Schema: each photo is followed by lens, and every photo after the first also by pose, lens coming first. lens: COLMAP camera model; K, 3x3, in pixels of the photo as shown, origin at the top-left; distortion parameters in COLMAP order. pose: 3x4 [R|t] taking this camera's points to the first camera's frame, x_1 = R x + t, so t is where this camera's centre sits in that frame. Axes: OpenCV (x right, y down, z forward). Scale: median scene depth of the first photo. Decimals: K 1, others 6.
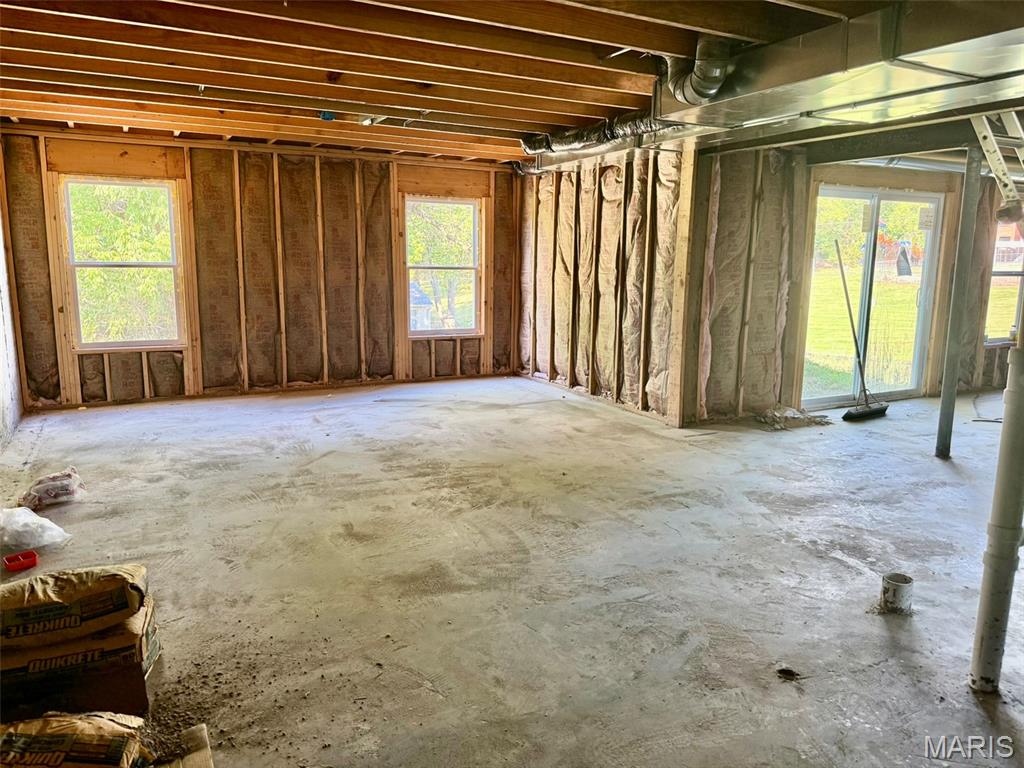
lens RADIAL K [[746.5, 0, 510.3], [0, 746.5, 381.4], [0, 0, 1]] dist [-0.006840, -0.010848]
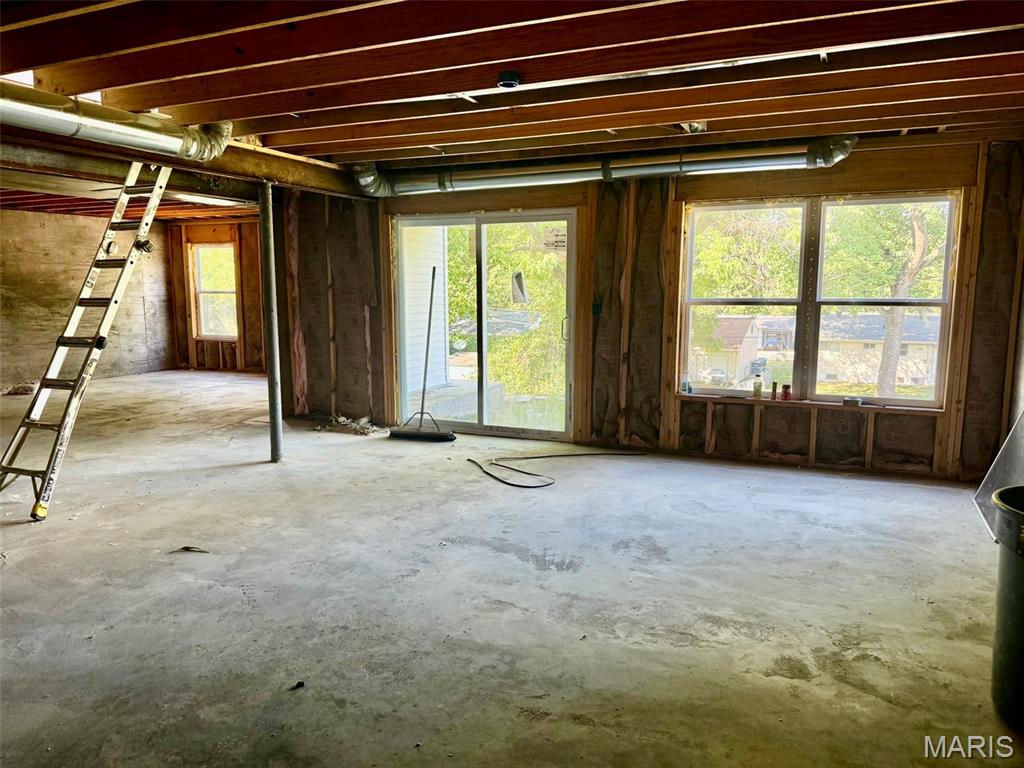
lens RADIAL K [[746.5, 0, 512.3], [0, 746.5, 388.3], [0, 0, 1]] dist [-0.006840, -0.010848]
pose [[0.623608, 0.098020, -0.775568, 1.300519], [-0.128712, 0.991442, 0.021810, -0.057407], [0.771069, 0.086225, 0.630887, 0.435457]]
